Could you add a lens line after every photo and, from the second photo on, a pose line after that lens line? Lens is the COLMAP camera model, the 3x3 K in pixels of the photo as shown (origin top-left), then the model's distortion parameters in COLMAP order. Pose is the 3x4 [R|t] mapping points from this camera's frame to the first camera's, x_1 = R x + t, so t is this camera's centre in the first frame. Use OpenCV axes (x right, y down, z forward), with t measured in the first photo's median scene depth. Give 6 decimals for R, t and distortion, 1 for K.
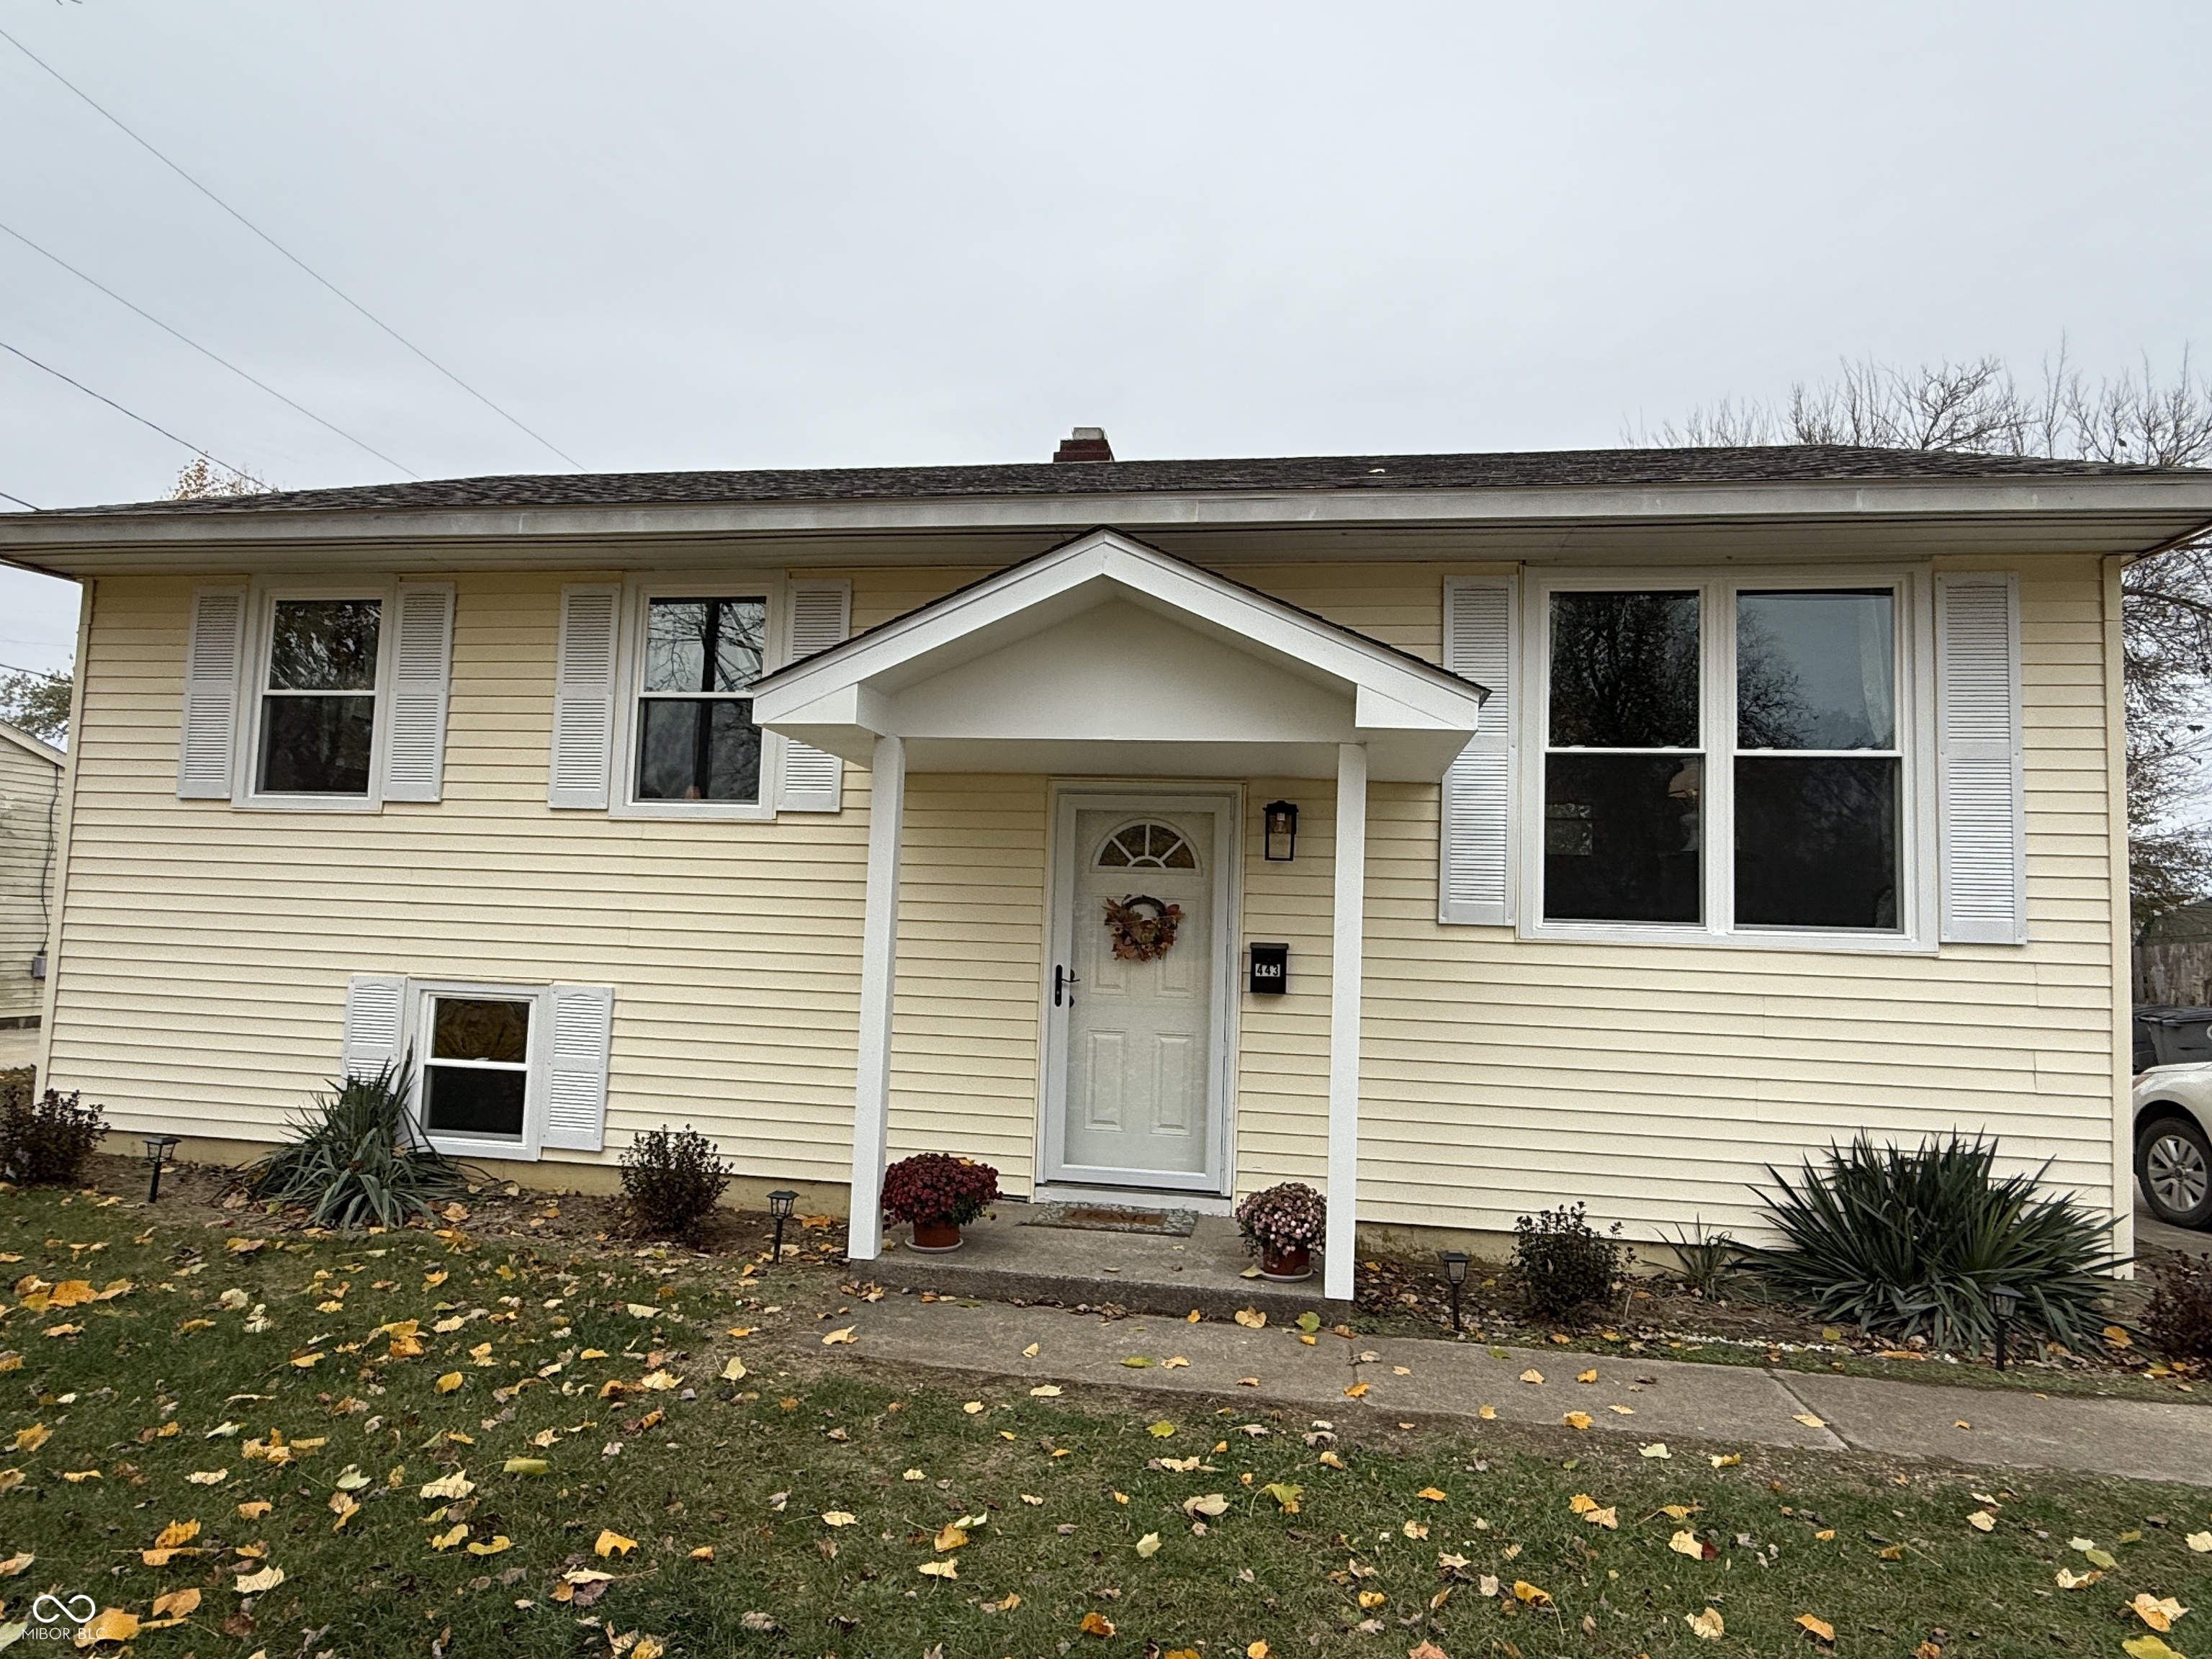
lens RADIAL K [[1295.5, 0, 1109.4], [0, 1295.5, 833.4], [0, 0, 1]] dist [-0.001973, 0.000915]
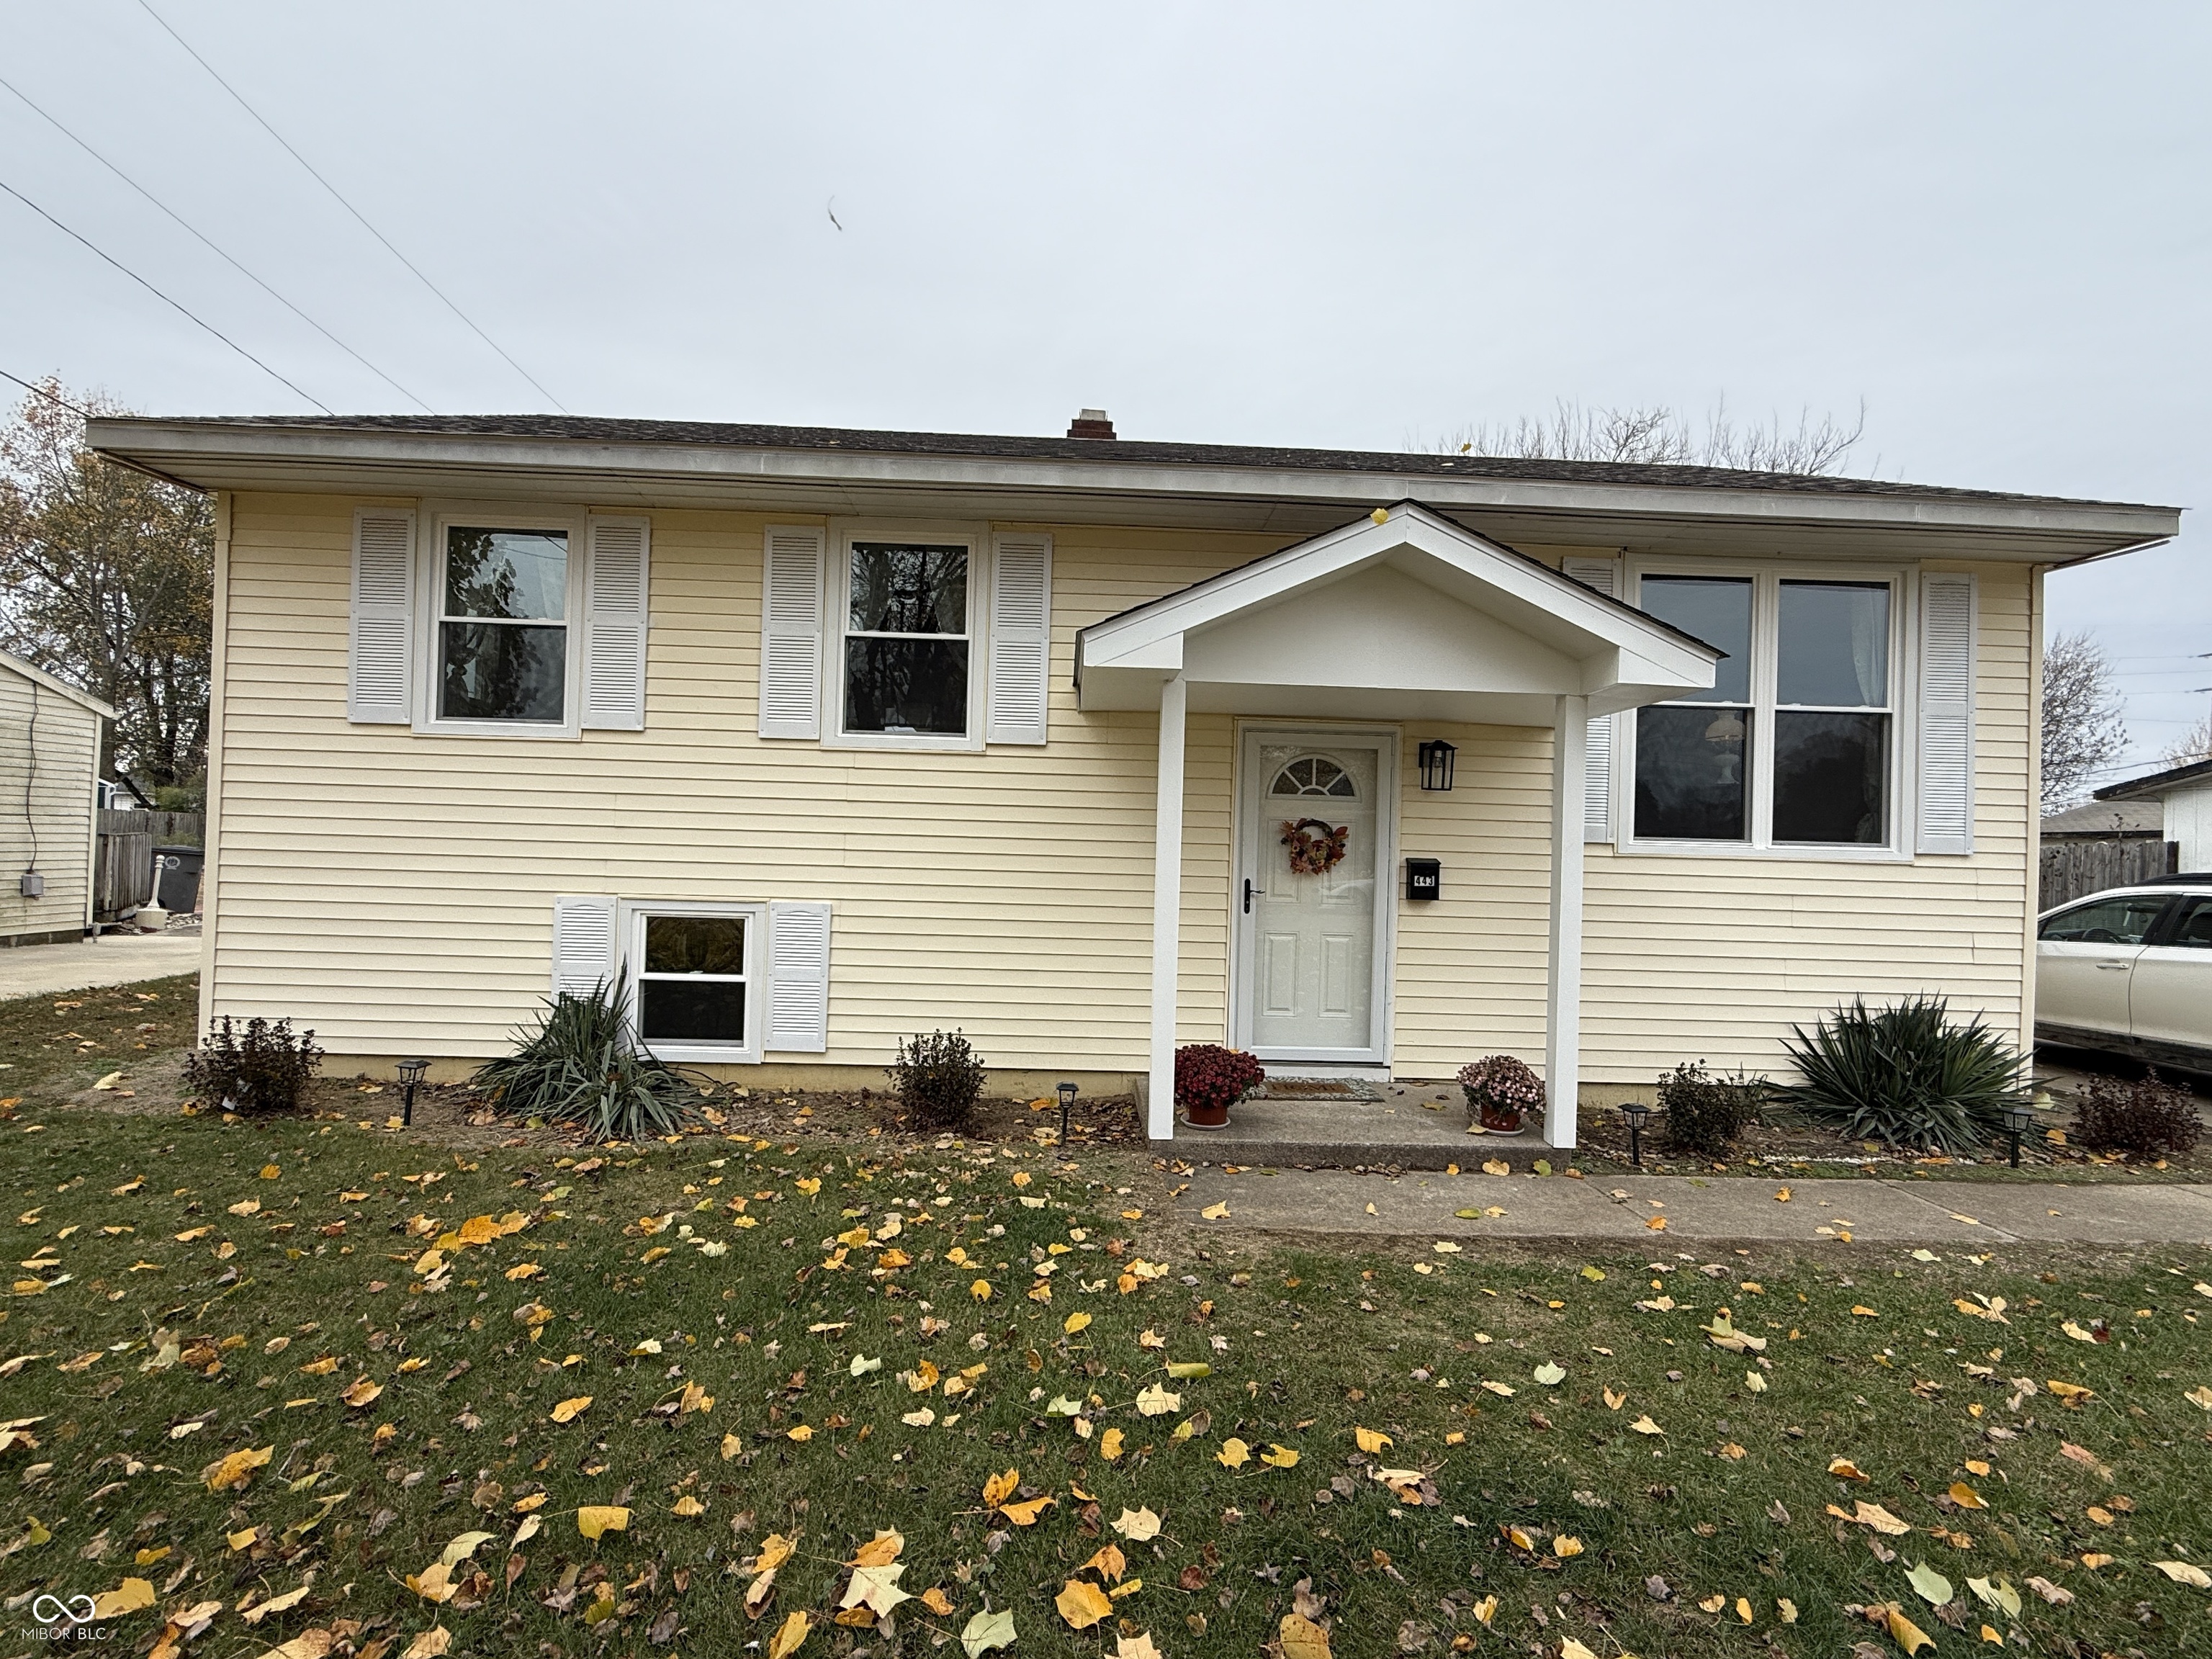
lens RADIAL K [[1044.1, 0, 1106.0], [0, 1044.1, 829.5], [0, 0, 1]] dist [0.000373, -0.001092]
pose [[0.980051, -0.005142, 0.198682, -0.370146], [-0.009031, 0.997481, 0.070363, -0.008442], [-0.198543, -0.070754, 0.977535, 0.110266]]
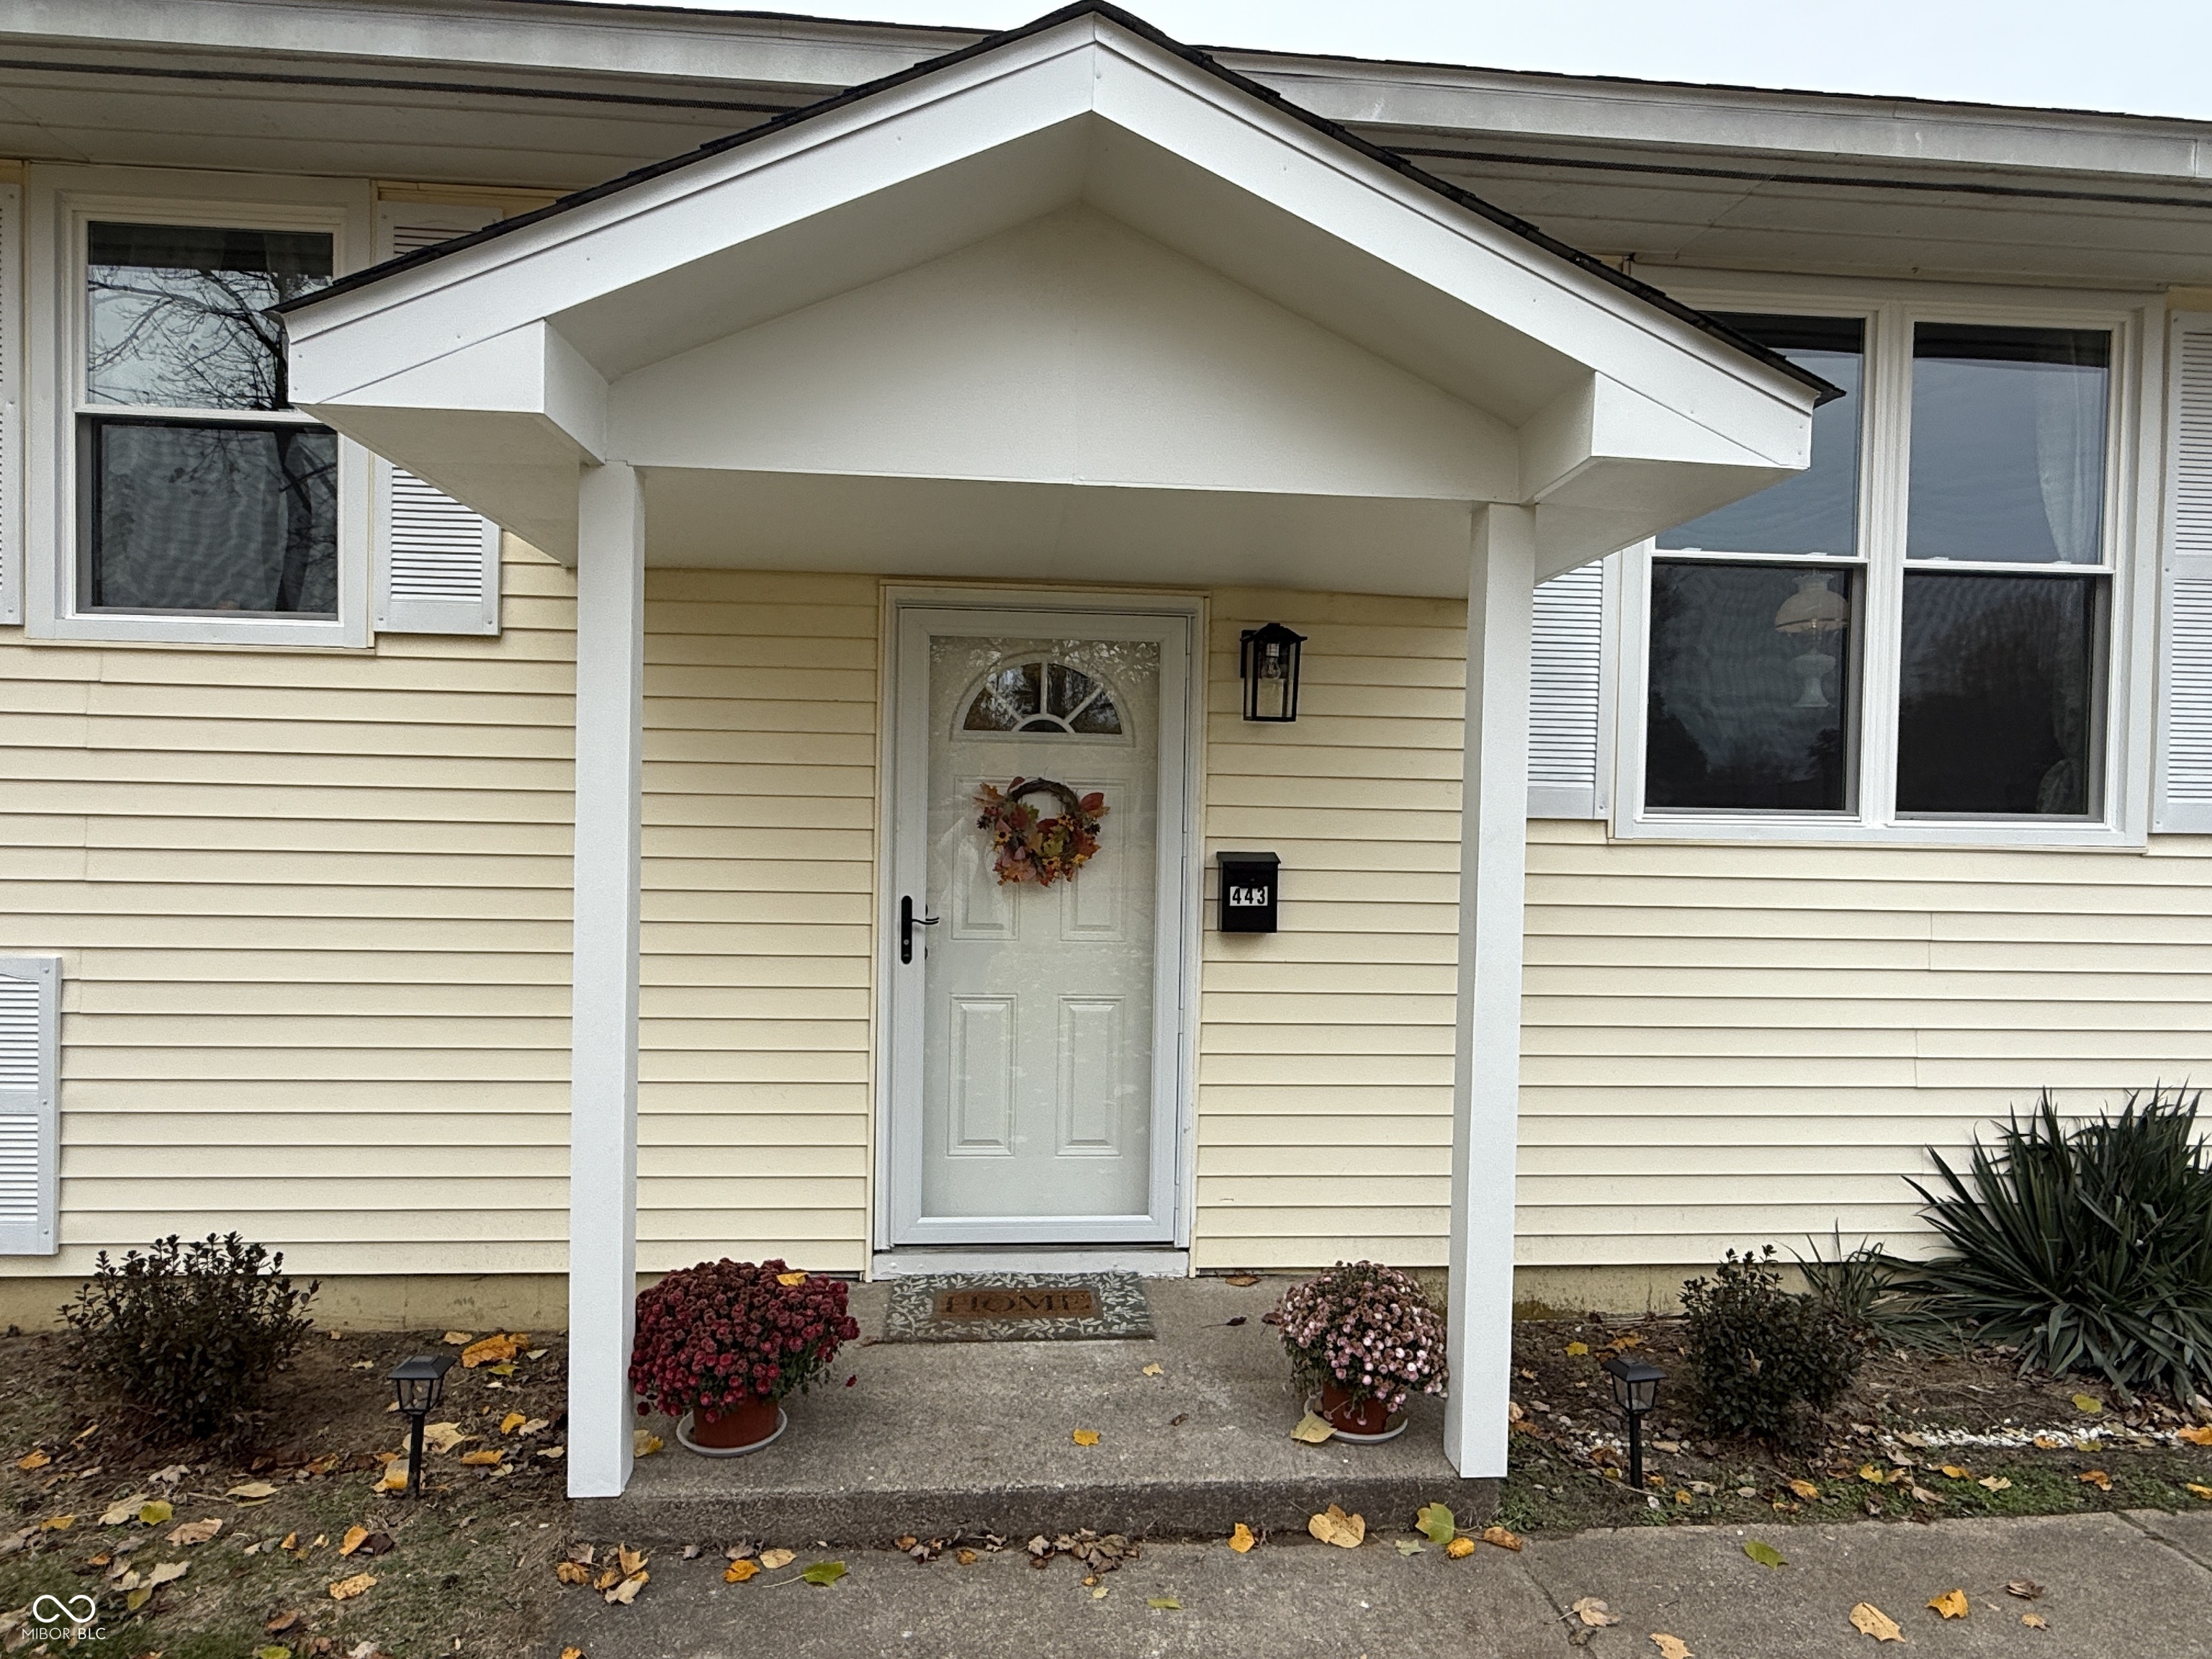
lens RADIAL K [[1283.6, 0, 1099.3], [0, 1283.6, 835.4], [0, 0, 1]] dist [-0.001097, 0.000745]
pose [[0.969600, -0.021849, 0.243720, -0.101732], [-0.003530, 0.994653, 0.103213, 0.012359], [-0.244672, -0.100935, 0.964338, 0.426688]]
